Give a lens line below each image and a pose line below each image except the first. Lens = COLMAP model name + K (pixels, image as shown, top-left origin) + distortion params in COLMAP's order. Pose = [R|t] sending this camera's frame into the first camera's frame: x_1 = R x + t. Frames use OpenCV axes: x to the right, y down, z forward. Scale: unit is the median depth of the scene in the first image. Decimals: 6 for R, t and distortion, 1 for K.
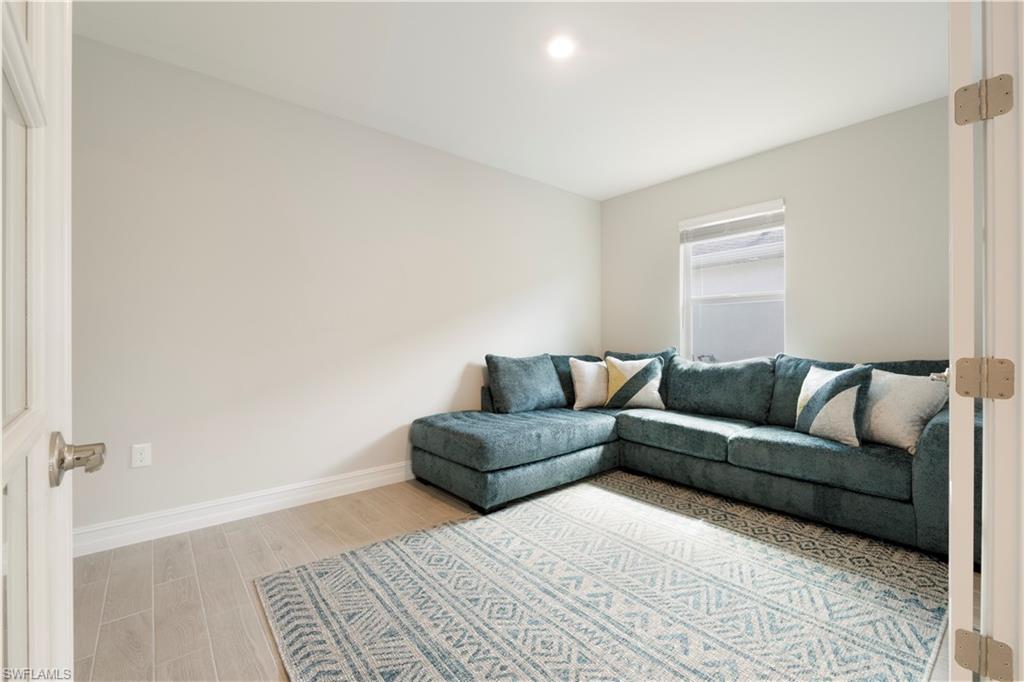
lens RADIAL K [[430.7, 0, 512.0], [0, 430.7, 332.8], [0, 0, 1]] dist [-0.017028, 0.000286]
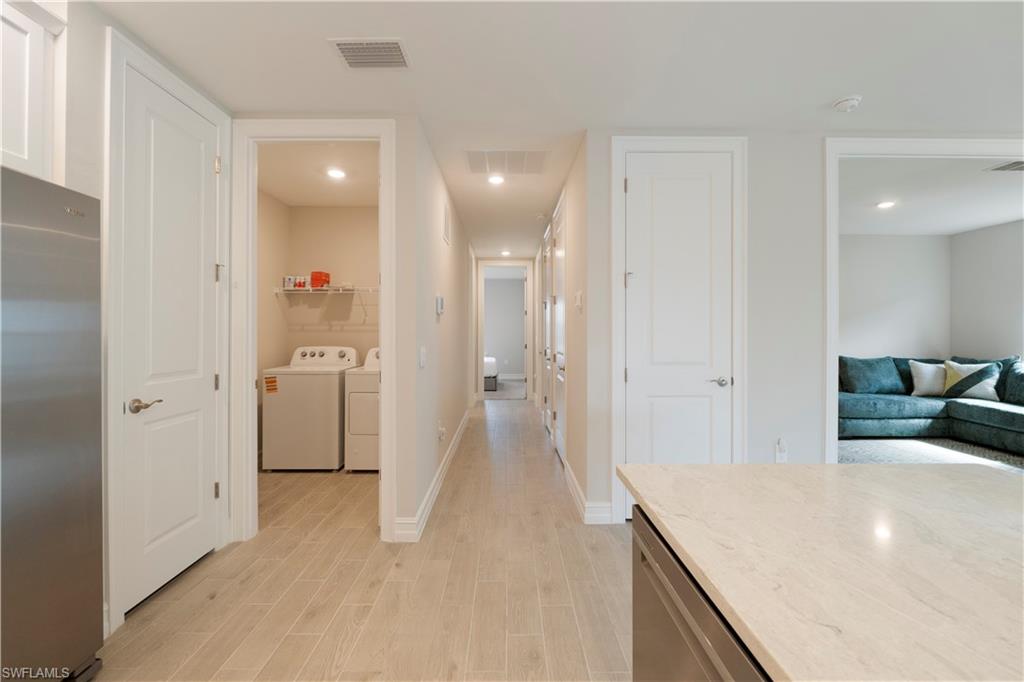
lens RADIAL K [[430.7, 0, 512.0], [0, 430.7, 332.8], [0, 0, 1]] dist [-0.017028, 0.000286]
pose [[0.763639, 0.005709, -0.645619, 0.038550], [0.006751, 0.999836, 0.016825, -0.070582], [0.645609, -0.017207, 0.763475, -0.997107]]
